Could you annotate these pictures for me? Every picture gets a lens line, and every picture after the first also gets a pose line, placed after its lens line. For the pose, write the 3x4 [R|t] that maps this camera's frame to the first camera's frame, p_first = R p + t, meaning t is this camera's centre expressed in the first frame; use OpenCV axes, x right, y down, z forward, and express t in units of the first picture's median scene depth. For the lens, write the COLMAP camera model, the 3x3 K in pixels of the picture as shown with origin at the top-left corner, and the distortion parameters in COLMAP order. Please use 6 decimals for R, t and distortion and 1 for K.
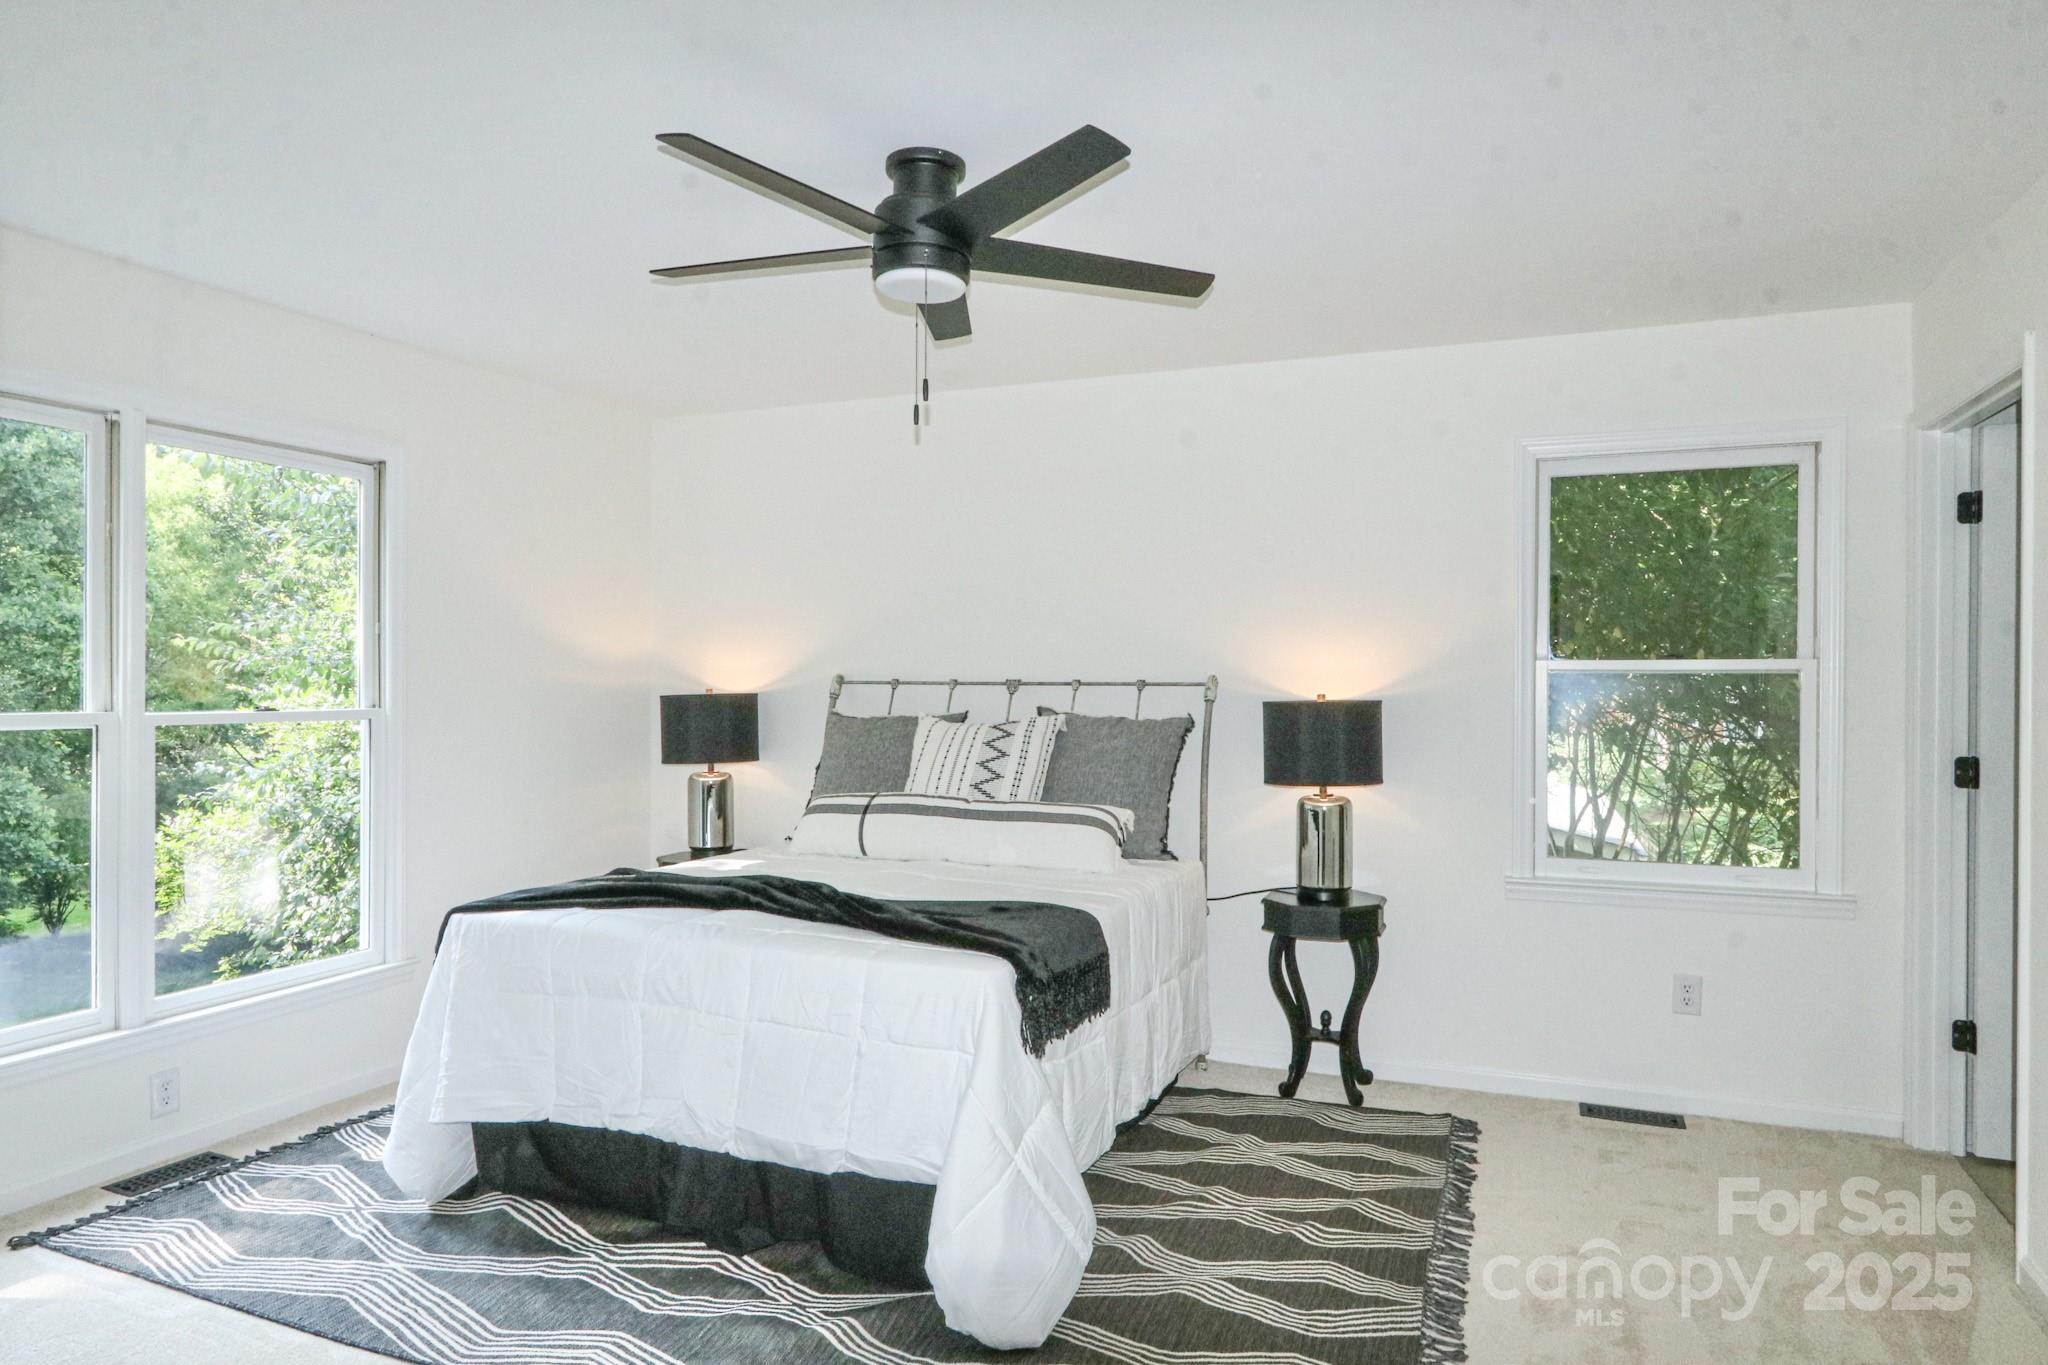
lens RADIAL K [[1275.1, 0, 1006.2], [0, 1275.1, 681.2], [0, 0, 1]] dist [-0.020410, 0.013708]
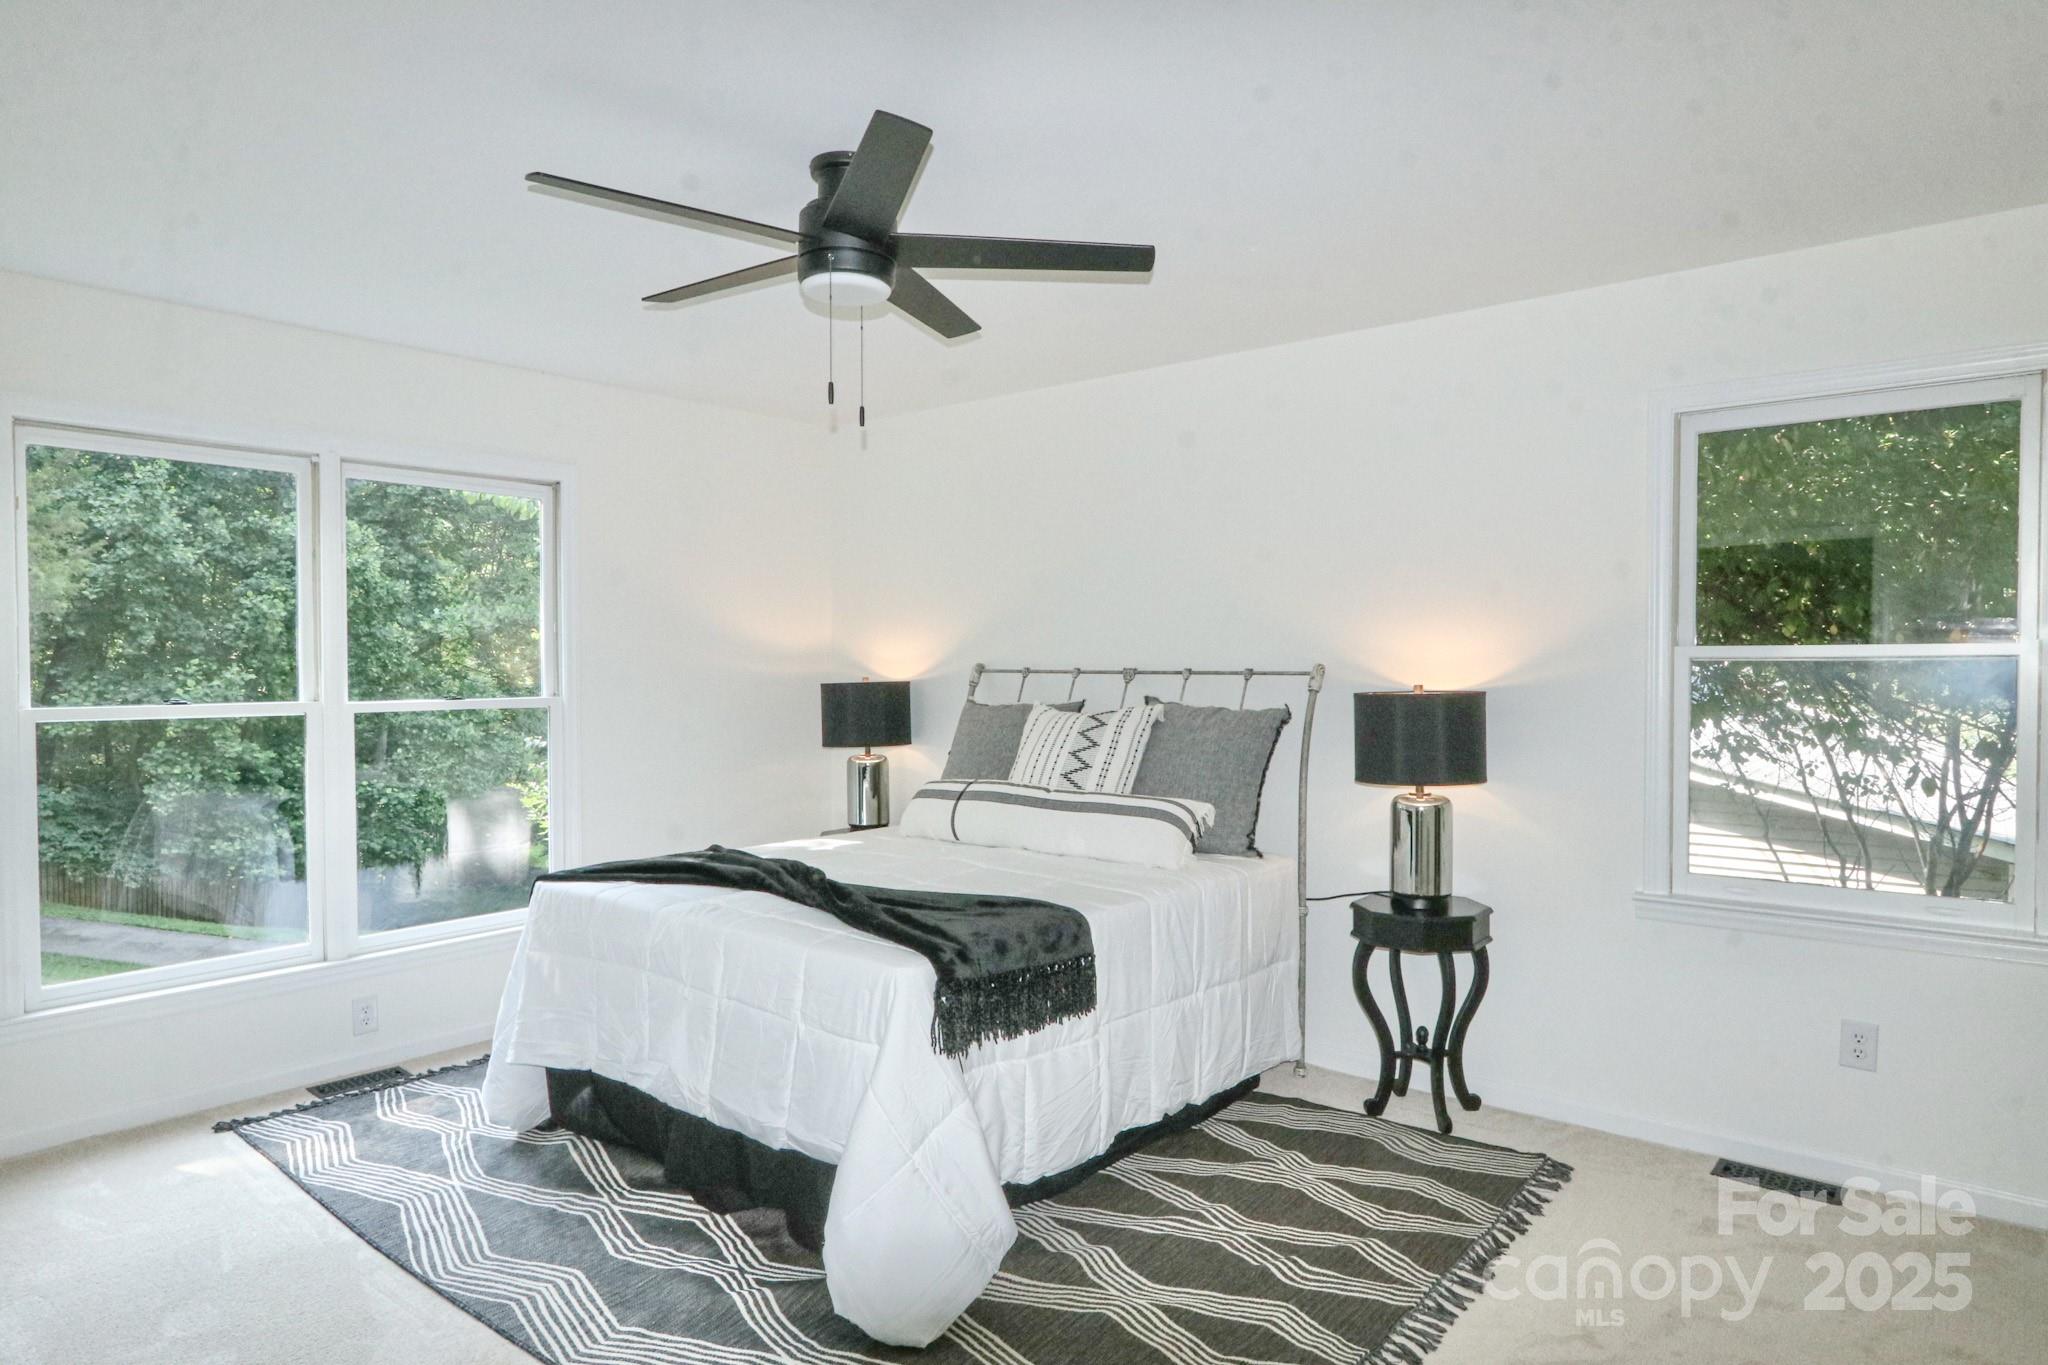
lens RADIAL K [[1208.0, 0, 1024.0], [0, 1208.0, 682.5], [0, 0, 1]] dist [-0.013646, 0.001848]
pose [[0.954127, 0.000412, -0.299401, 0.271458], [0.005777, 0.999788, 0.019787, -0.012242], [0.299345, -0.020609, 0.953922, 0.092722]]
